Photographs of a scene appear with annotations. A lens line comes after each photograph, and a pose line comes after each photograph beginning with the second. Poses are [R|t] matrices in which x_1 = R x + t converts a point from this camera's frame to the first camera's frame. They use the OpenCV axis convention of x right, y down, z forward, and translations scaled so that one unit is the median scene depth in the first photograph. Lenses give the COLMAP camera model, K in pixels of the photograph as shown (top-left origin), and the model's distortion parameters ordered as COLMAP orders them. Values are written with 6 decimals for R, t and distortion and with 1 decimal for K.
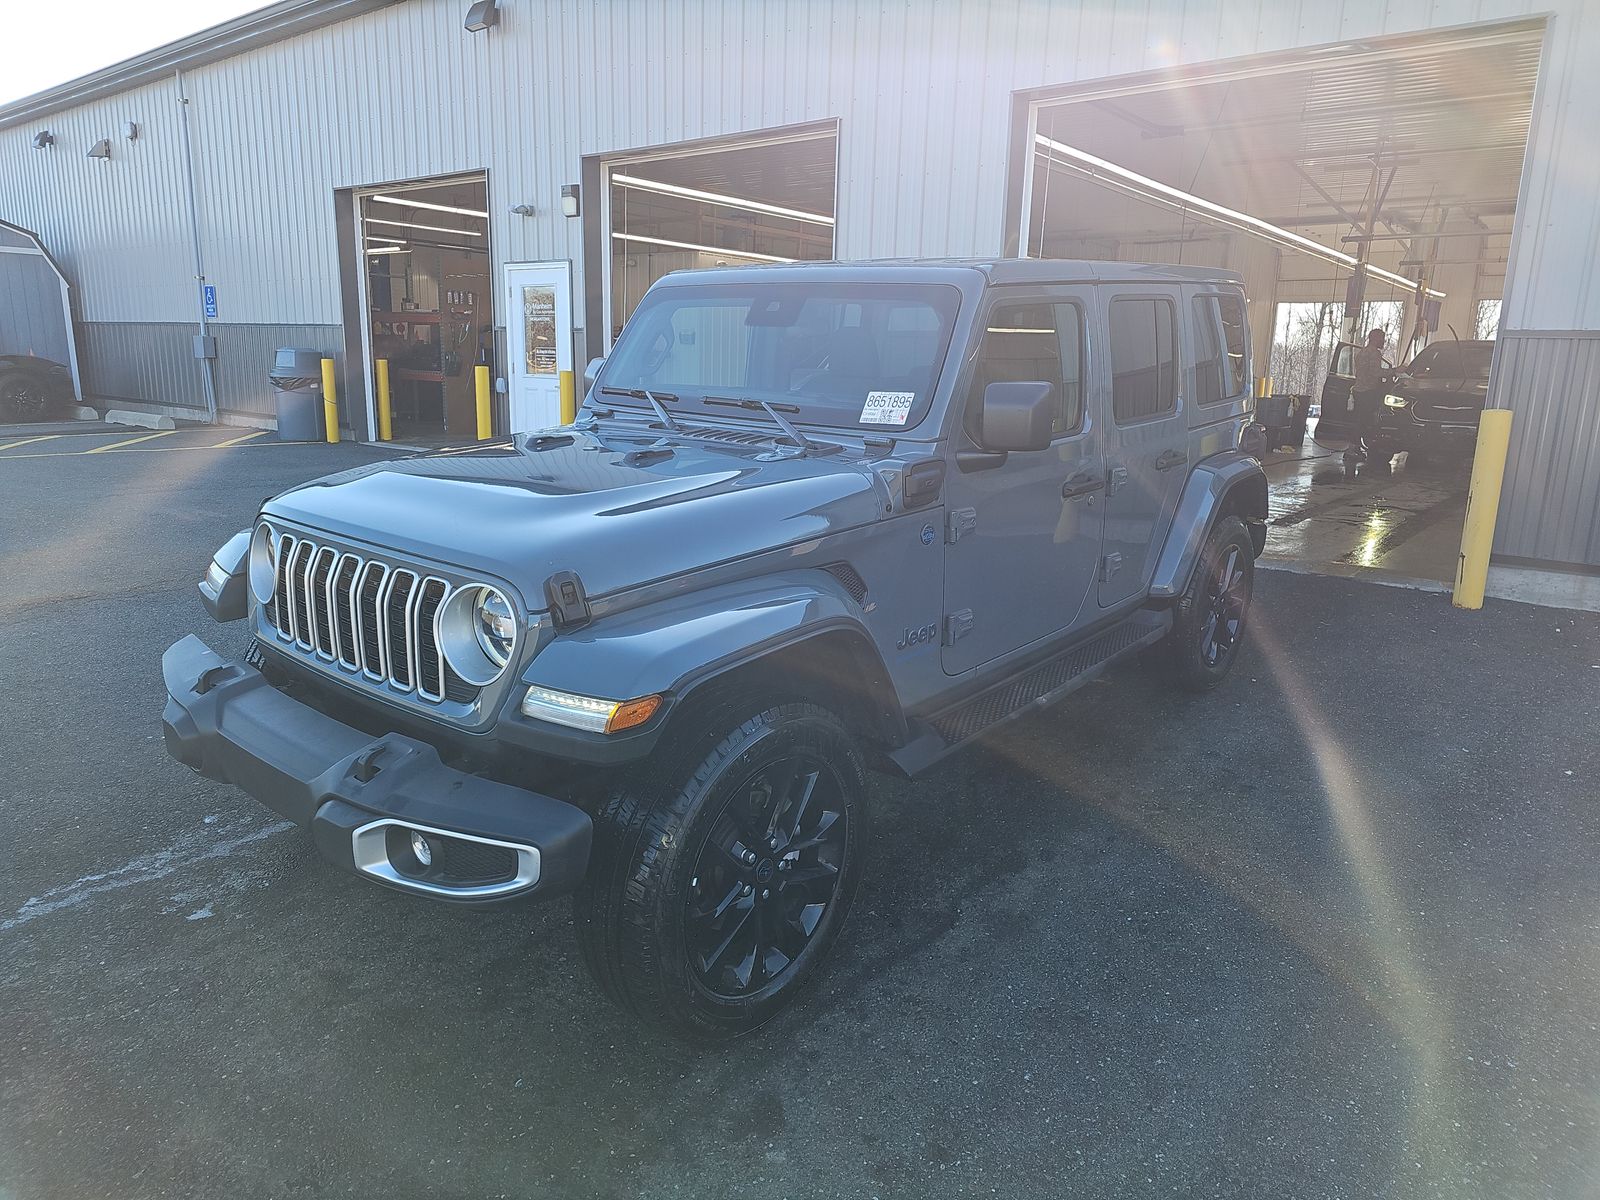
lens RADIAL K [[1065.1, 0, 795.4], [0, 1065.1, 599.4], [0, 0, 1]] dist [0.042972, -0.053328]
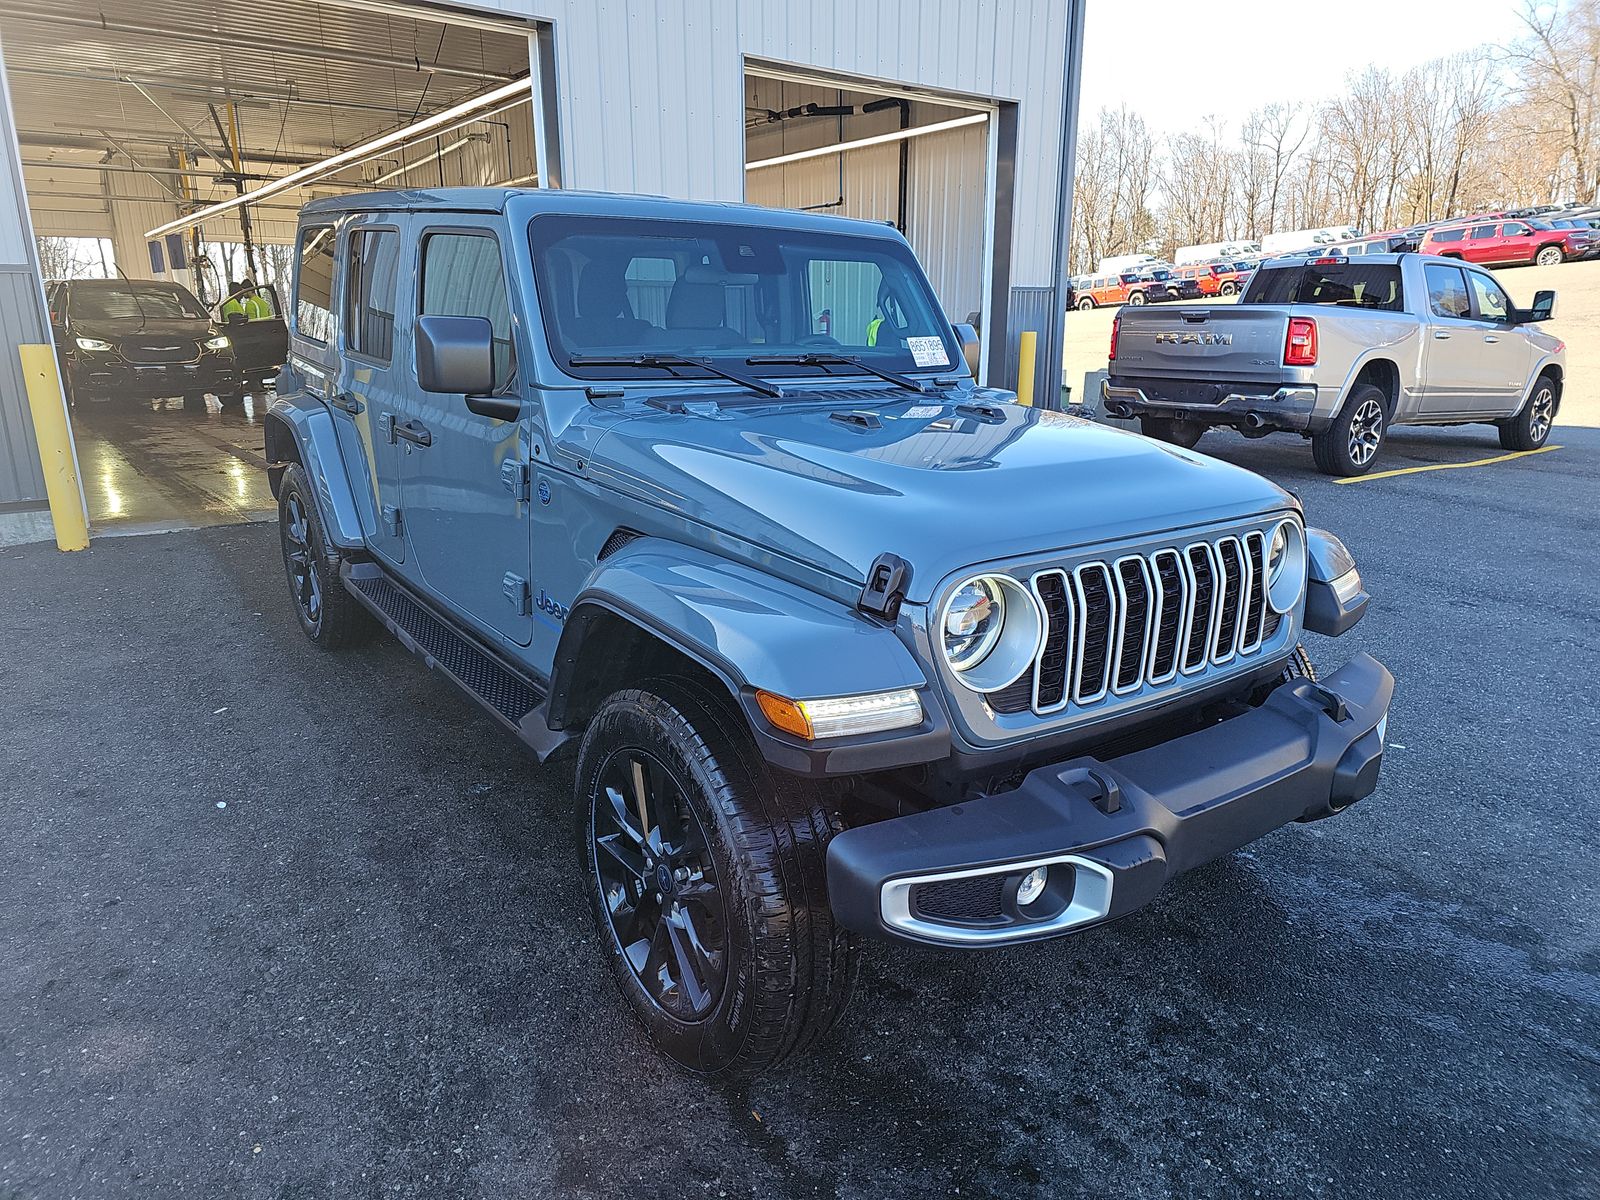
lens RADIAL K [[1065.1, 0, 795.4], [0, 1065.1, 599.4], [0, 0, 1]] dist [0.042972, -0.053328]
pose [[0.212533, -0.264193, 0.940761, -1.072113], [0.212357, 0.952235, 0.219440, -0.208209], [-0.953800, 0.153139, 0.258485, 0.886578]]
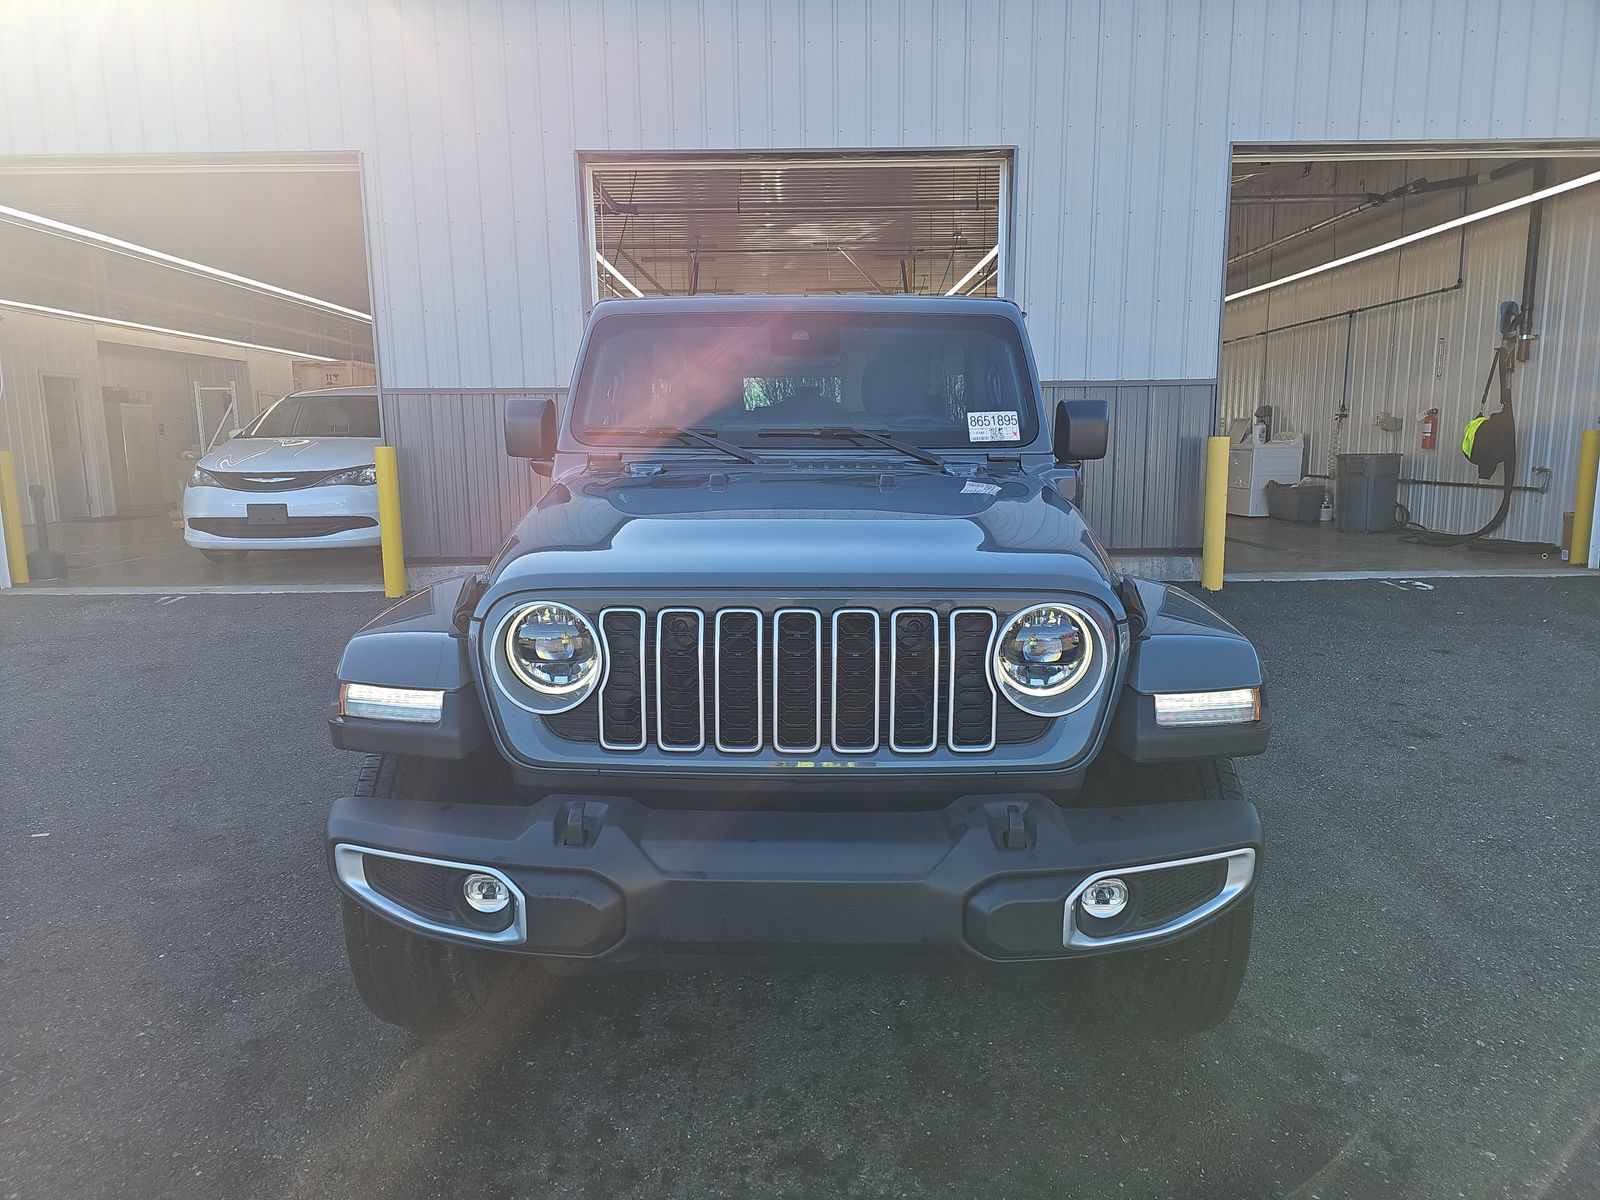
lens RADIAL K [[1065.1, 0, 795.4], [0, 1065.1, 599.4], [0, 0, 1]] dist [0.042972, -0.053328]
pose [[0.767284, -0.118511, 0.630263, -0.758233], [0.162220, 0.986682, -0.011957, -0.029146], [-0.620452, 0.111416, 0.776290, 0.318260]]
